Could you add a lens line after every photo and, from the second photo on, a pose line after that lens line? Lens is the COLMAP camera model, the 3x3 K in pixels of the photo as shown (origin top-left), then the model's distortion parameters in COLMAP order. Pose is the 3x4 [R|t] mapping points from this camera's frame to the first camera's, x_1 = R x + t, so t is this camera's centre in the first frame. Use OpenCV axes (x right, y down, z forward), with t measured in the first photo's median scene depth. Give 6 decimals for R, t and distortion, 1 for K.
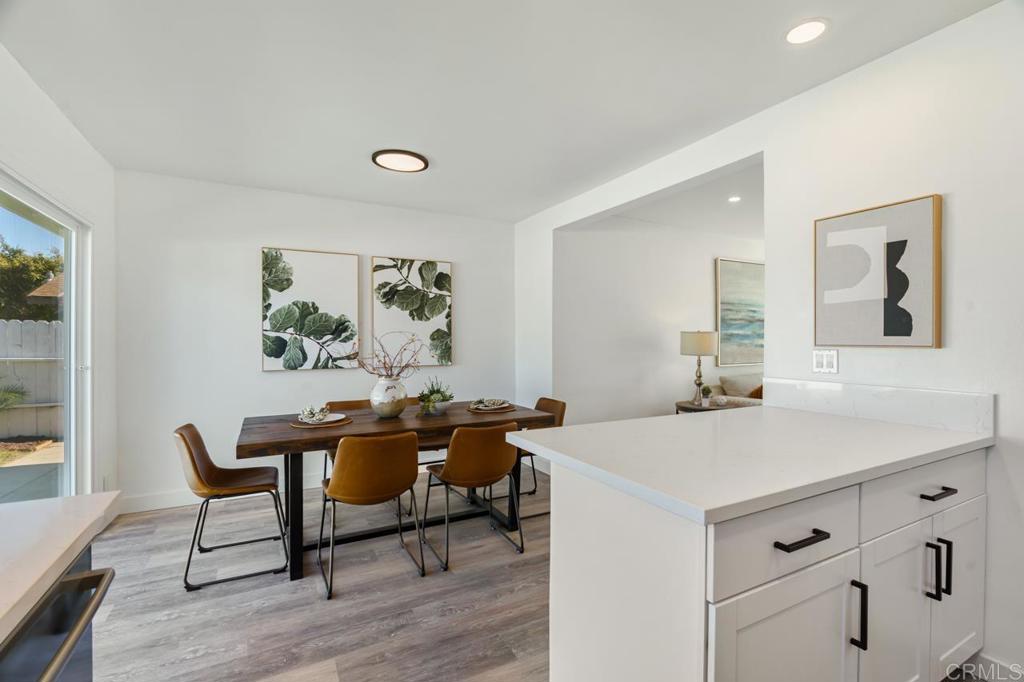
lens RADIAL K [[465.6, 0, 511.3], [0, 465.6, 338.7], [0, 0, 1]] dist [-0.008107, 0.001003]
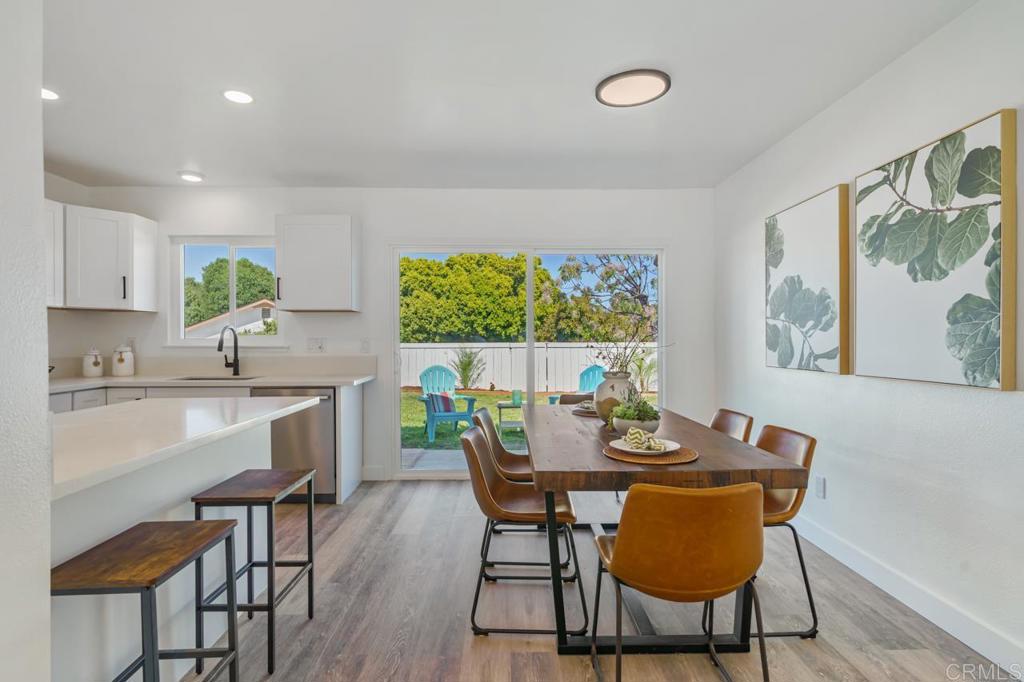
lens RADIAL K [[513.5, 0, 512.0], [0, 513.5, 341.0], [0, 0, 1]] dist [0.000464, 0.000556]
pose [[-0.463790, 0.006069, -0.885925, 0.456455], [0.006134, 0.999975, 0.003638, 0.016082], [0.885924, -0.003747, -0.463815, 0.938413]]
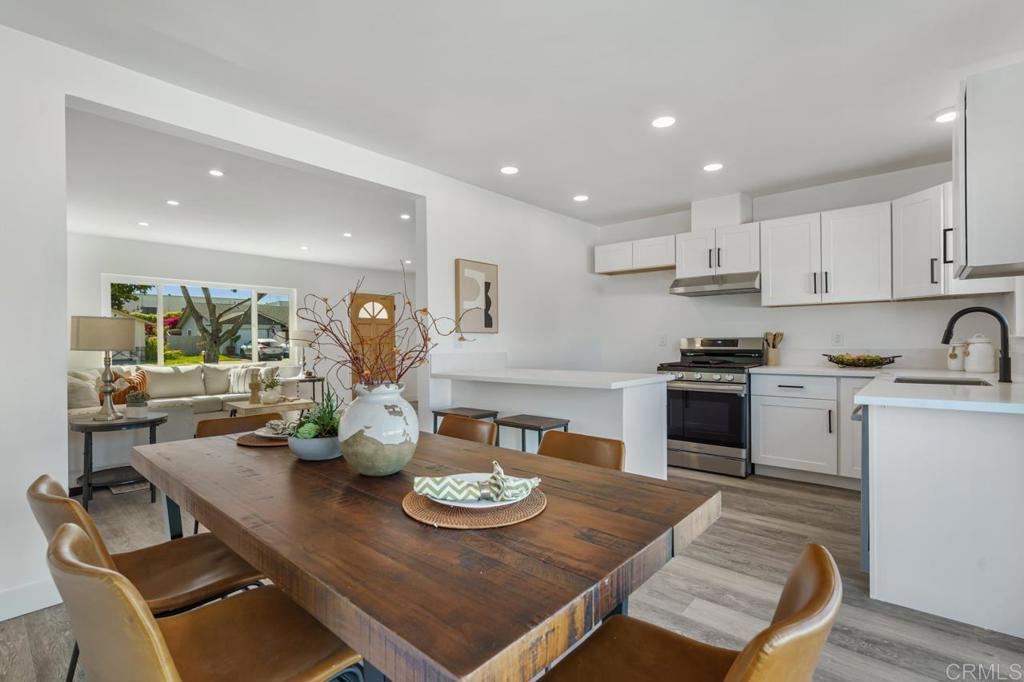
lens RADIAL K [[466.9, 0, 512.8], [0, 466.9, 343.3], [0, 0, 1]] dist [-0.006693, 0.001234]
pose [[-0.358833, 0.000004, 0.933402, -0.555839], [0.006317, 0.999977, 0.002424, 0.029387], [-0.933380, 0.006766, -0.358825, 0.781547]]
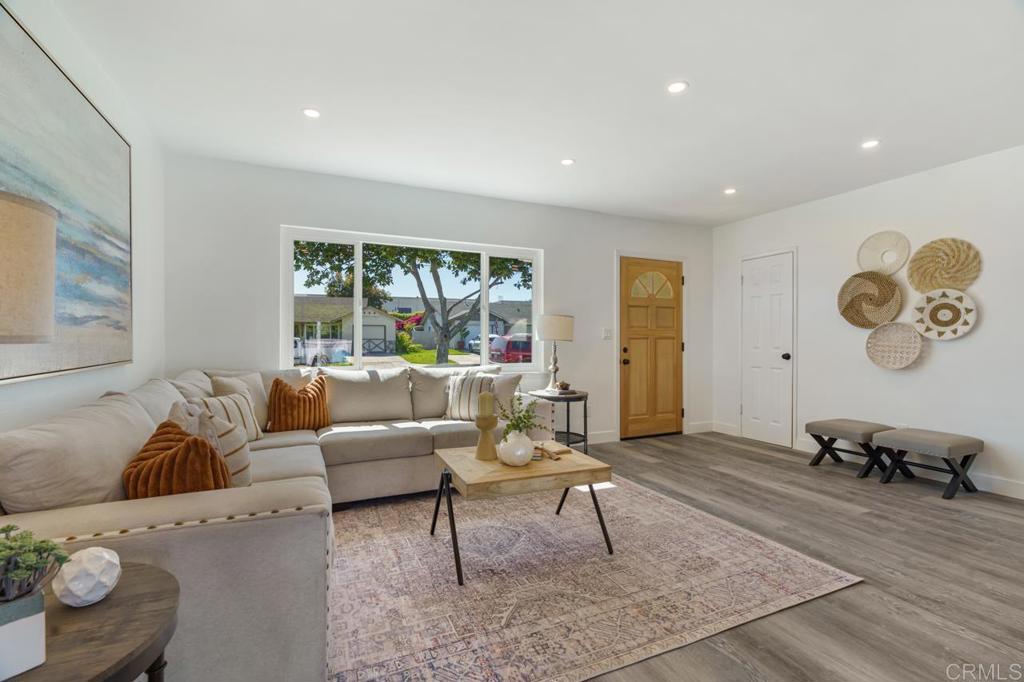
lens RADIAL K [[466.9, 0, 512.8], [0, 466.9, 343.3], [0, 0, 1]] dist [-0.006693, 0.001234]
pose [[0.069909, -0.006952, 0.997529, 0.307887], [-0.006370, 0.999952, 0.007415, 0.039141], [-0.997533, -0.006873, 0.069862, 0.911376]]
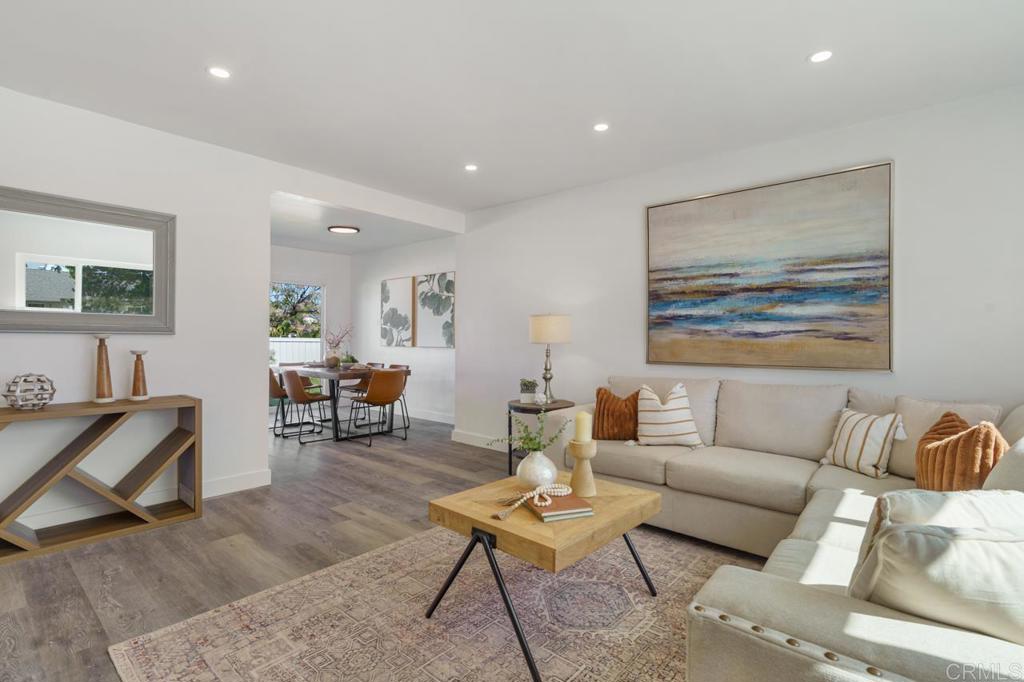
lens RADIAL K [[482.8, 0, 510.7], [0, 482.8, 338.7], [0, 0, 1]] dist [-0.005573, 0.000383]
pose [[0.352881, 0.004848, -0.935656, 1.371986], [-0.006748, 0.999974, 0.002636, 0.028801], [0.935644, 0.005383, 0.352905, 0.734199]]
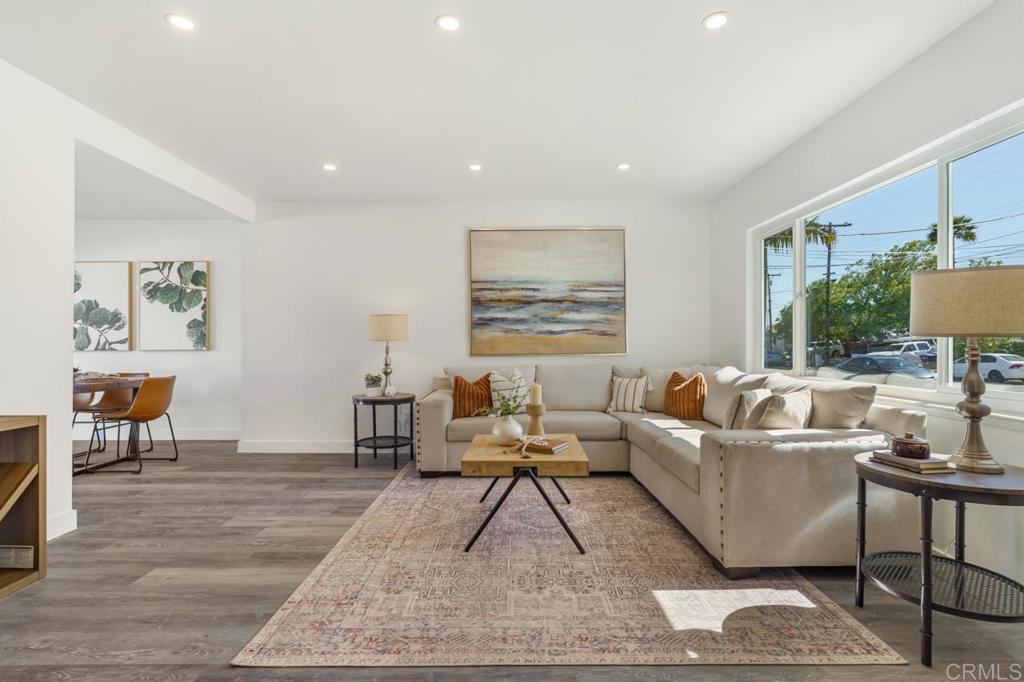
lens RADIAL K [[497.4, 0, 512.0], [0, 497.4, 341.0], [0, 0, 1]] dist [-0.013450, 0.006204]
pose [[0.880190, -0.004918, -0.474596, 1.242945], [0.003218, 0.999985, -0.004395, 0.046675], [0.474611, 0.002342, 0.880193, 0.309625]]
